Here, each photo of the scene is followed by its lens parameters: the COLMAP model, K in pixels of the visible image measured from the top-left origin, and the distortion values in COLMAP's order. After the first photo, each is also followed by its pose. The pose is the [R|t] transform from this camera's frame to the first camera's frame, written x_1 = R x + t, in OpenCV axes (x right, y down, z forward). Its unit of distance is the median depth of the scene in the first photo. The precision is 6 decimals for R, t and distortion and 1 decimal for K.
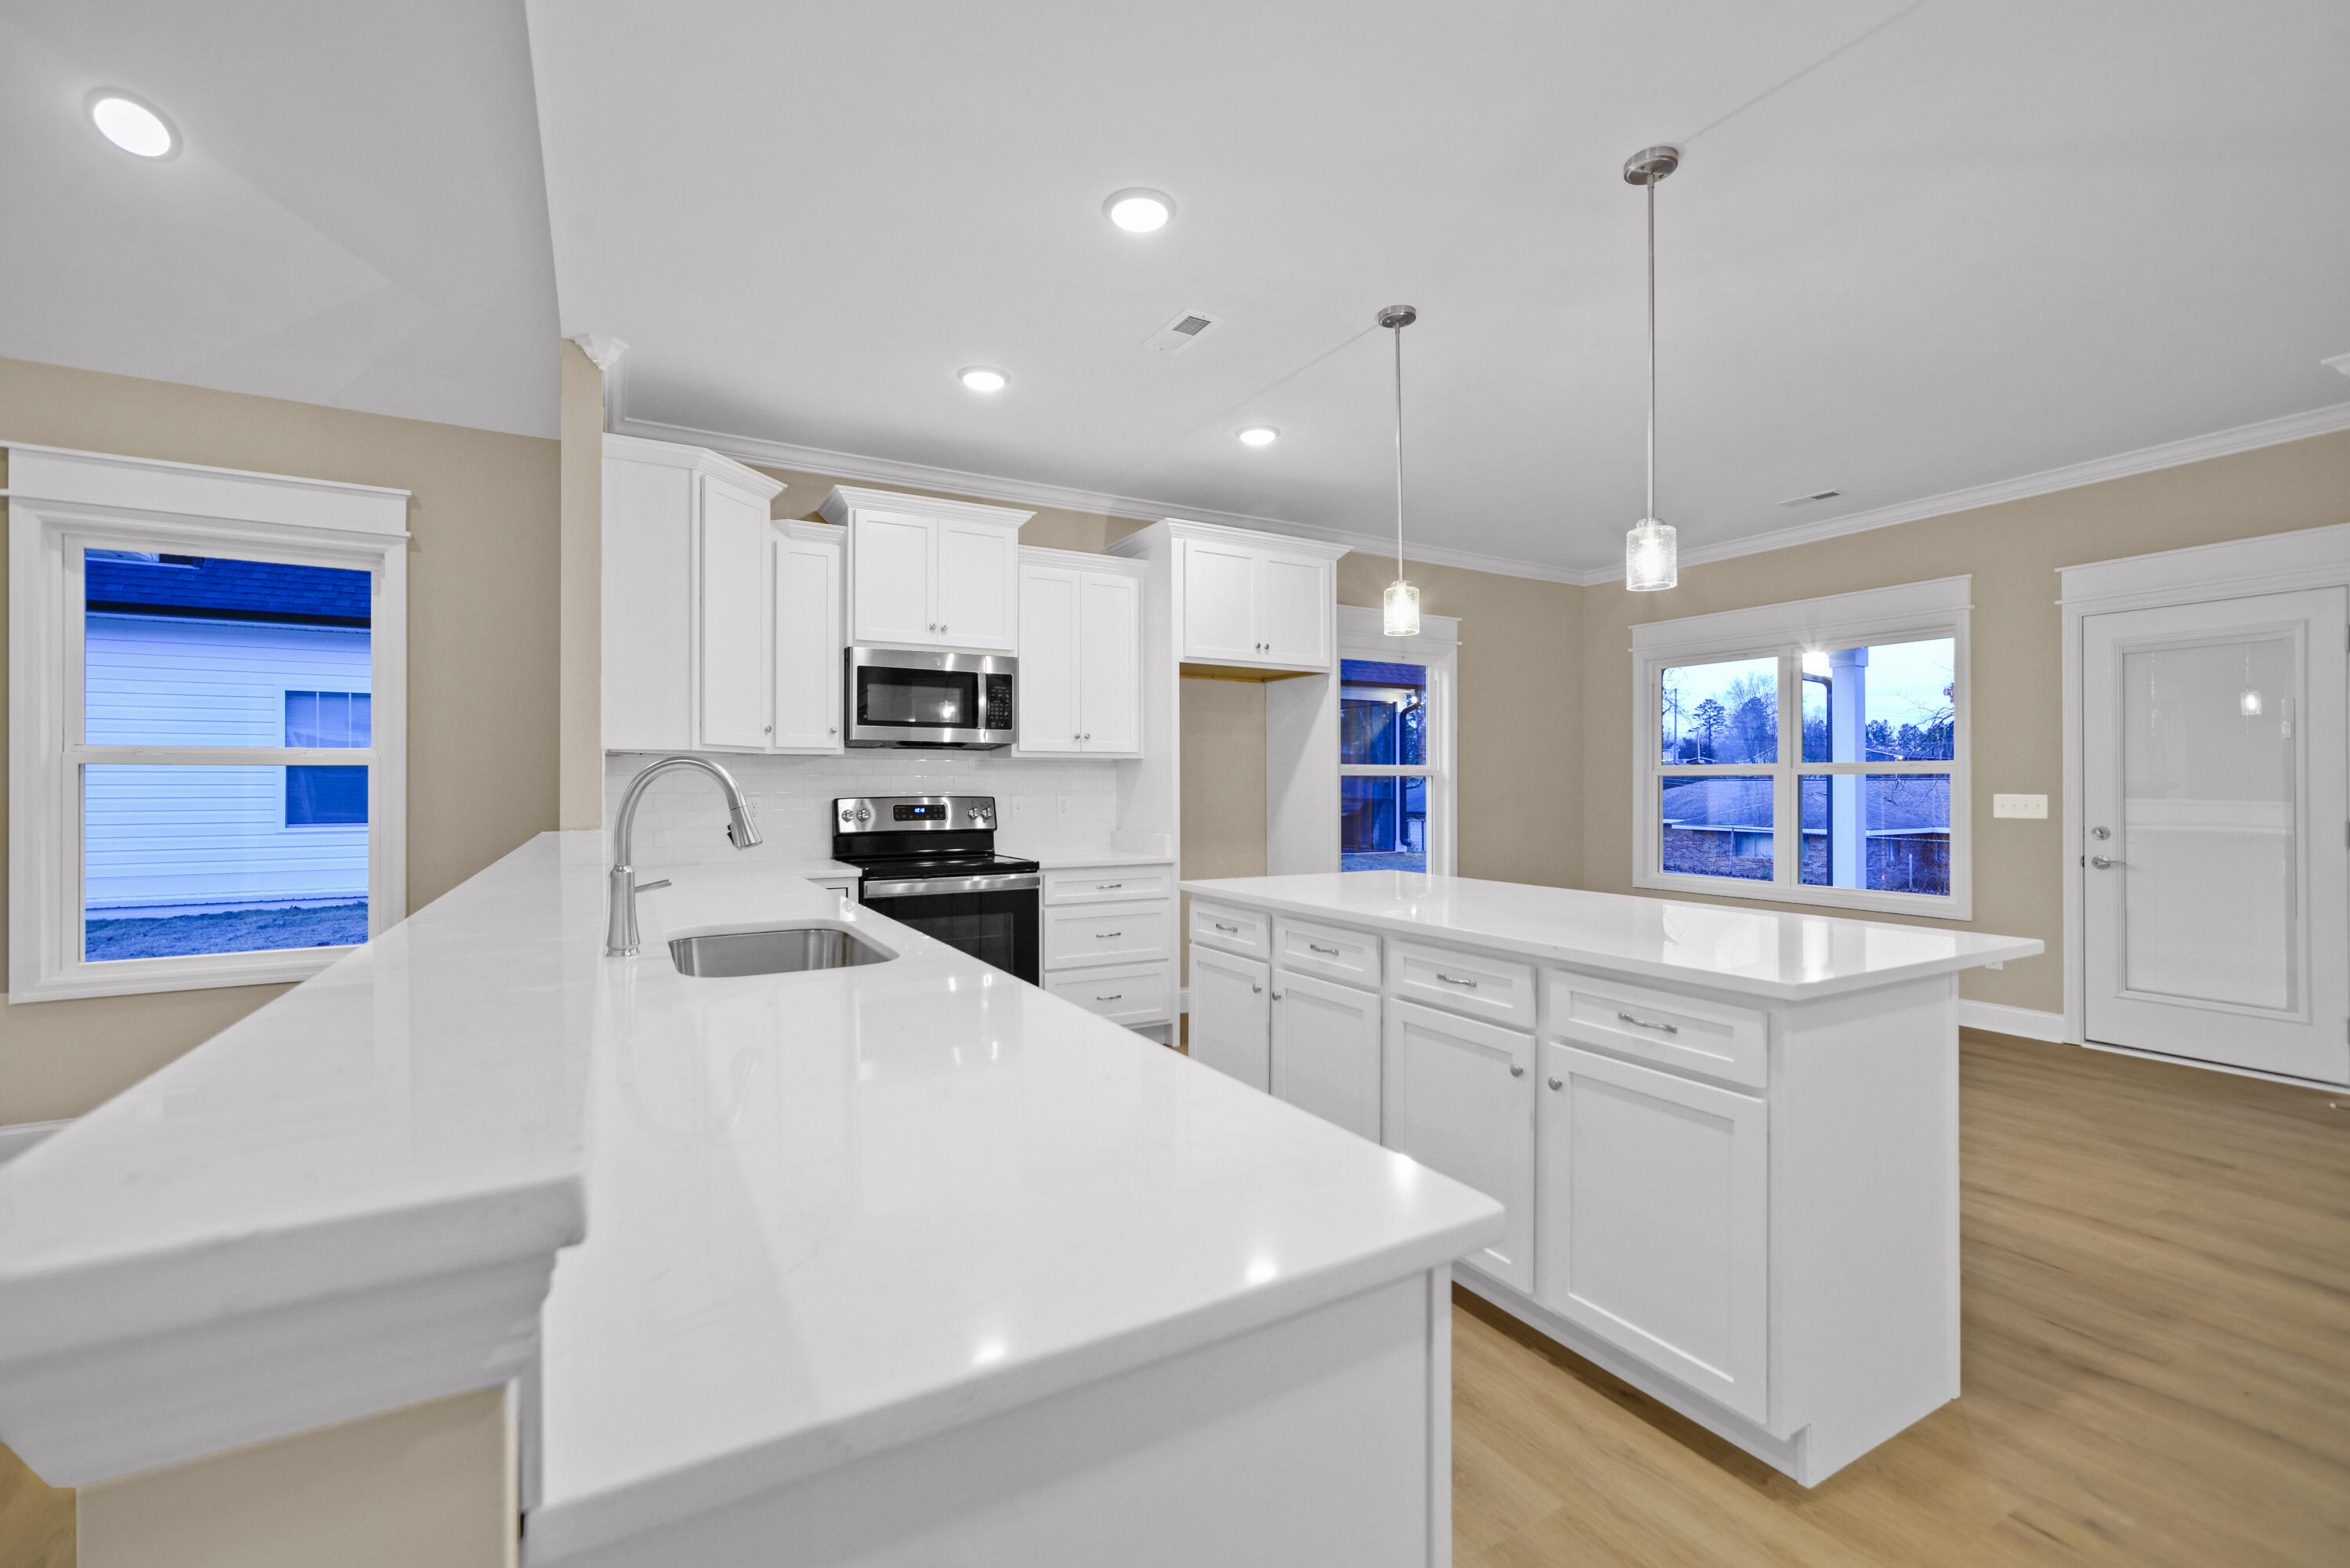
lens RADIAL K [[986.2, 0, 1175.0], [0, 986.2, 779.2], [0, 0, 1]] dist [-0.016811, 0.010842]
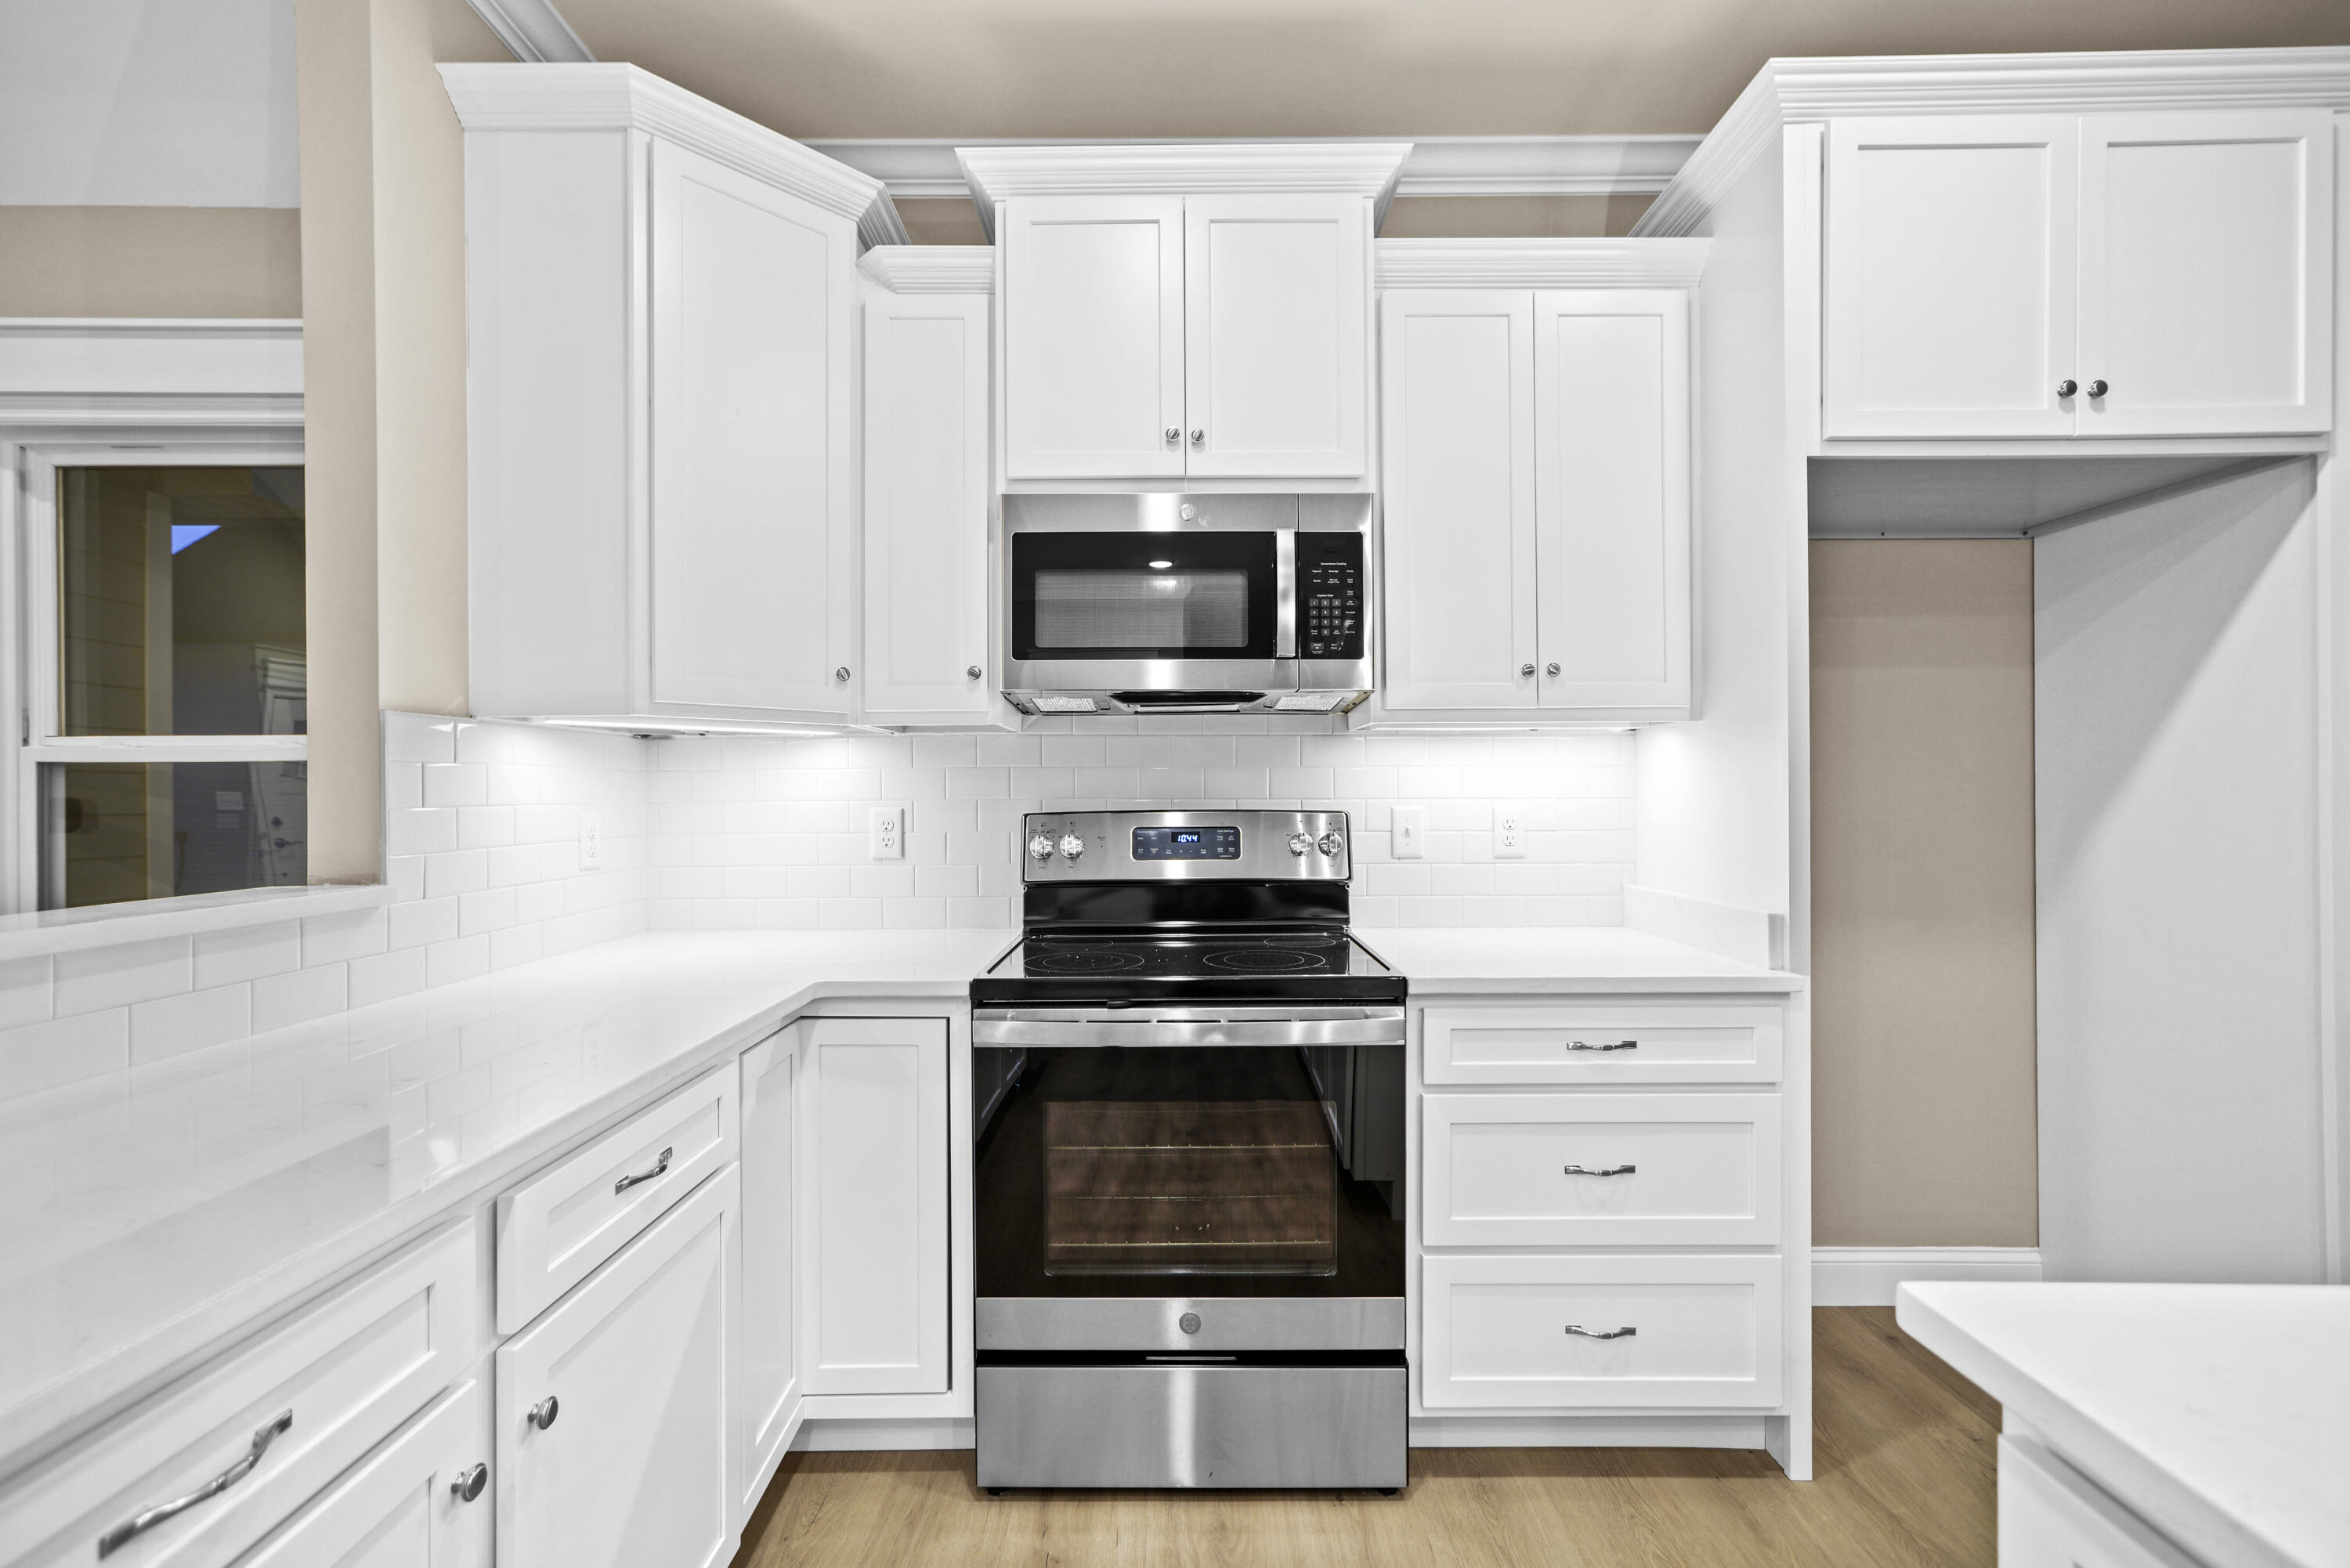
lens RADIAL K [[986.2, 0, 1169.2], [0, 986.2, 794.4], [0, 0, 1]] dist [-0.016811, 0.010842]
pose [[0.868346, -0.001646, -0.495956, -0.022615], [0.006310, 0.999950, 0.007729, 0.005591], [0.495919, -0.009841, 0.868313, 0.572012]]
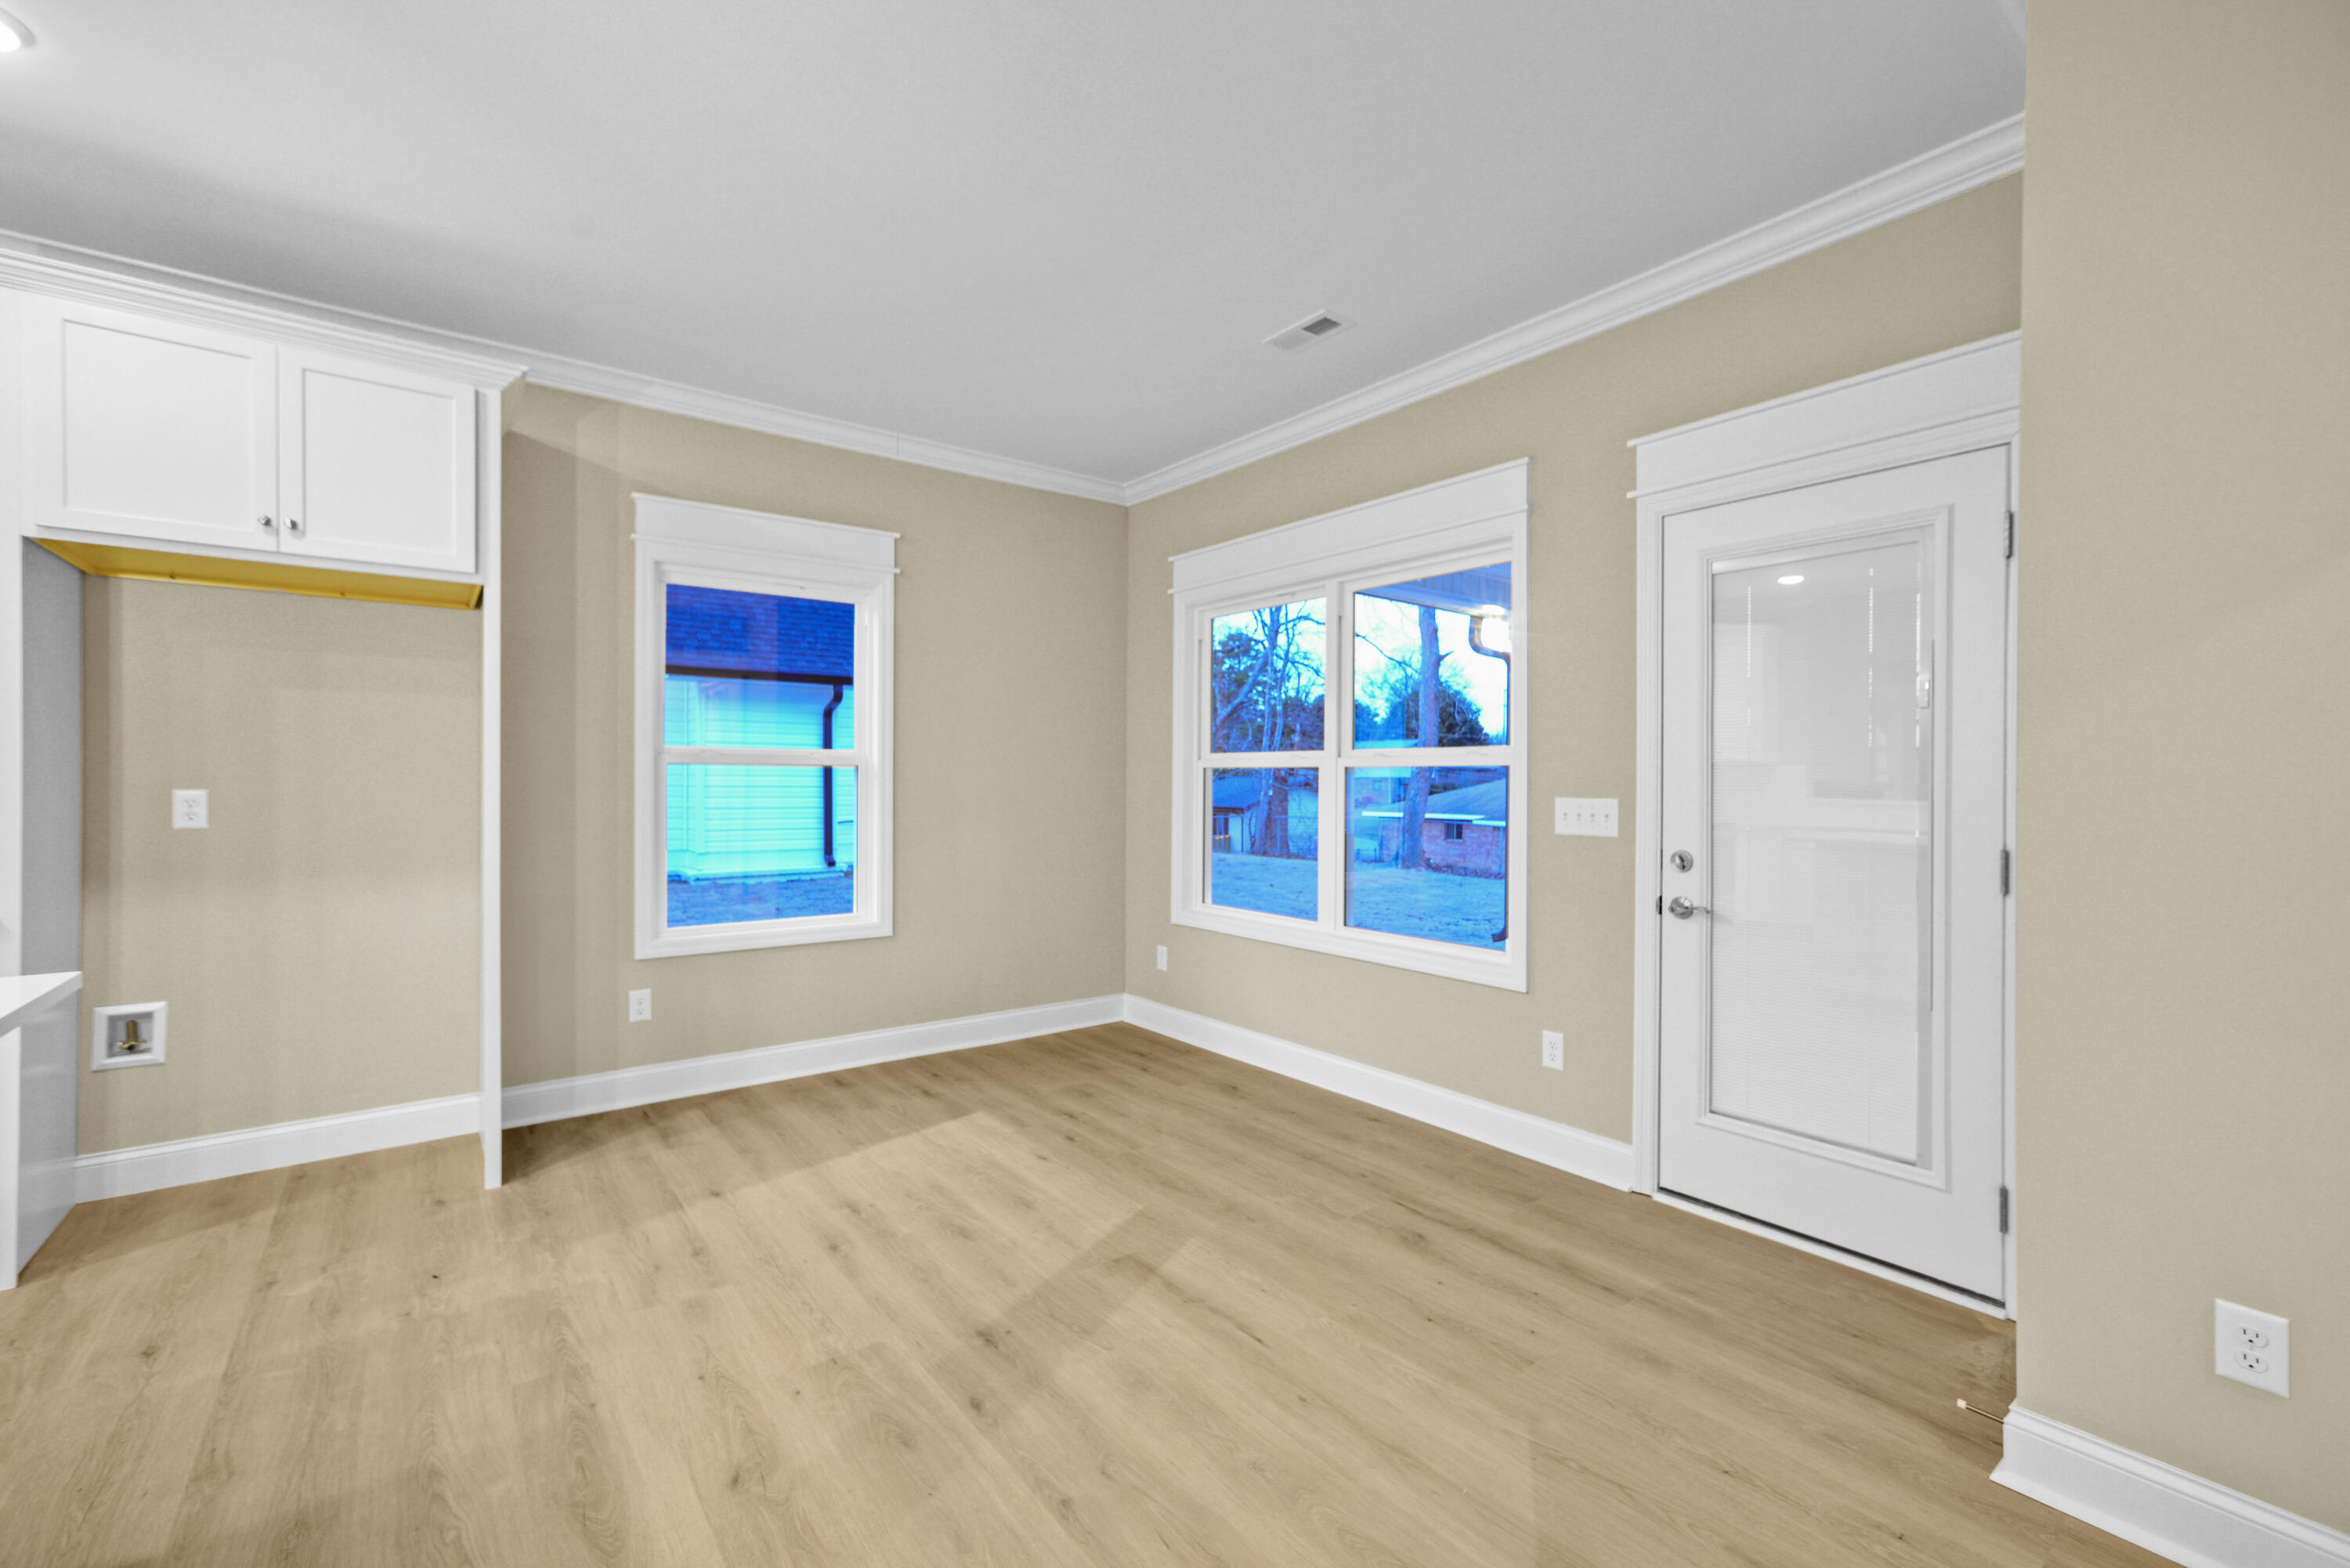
lens RADIAL K [[986.2, 0, 1172.0], [0, 986.2, 780.9], [0, 0, 1]] dist [-0.016811, 0.010842]
pose [[0.990633, 0.004428, 0.136477, 0.539392], [-0.005434, 0.999961, 0.007006, 0.001152], [-0.136441, -0.007682, 0.990618, 0.425751]]
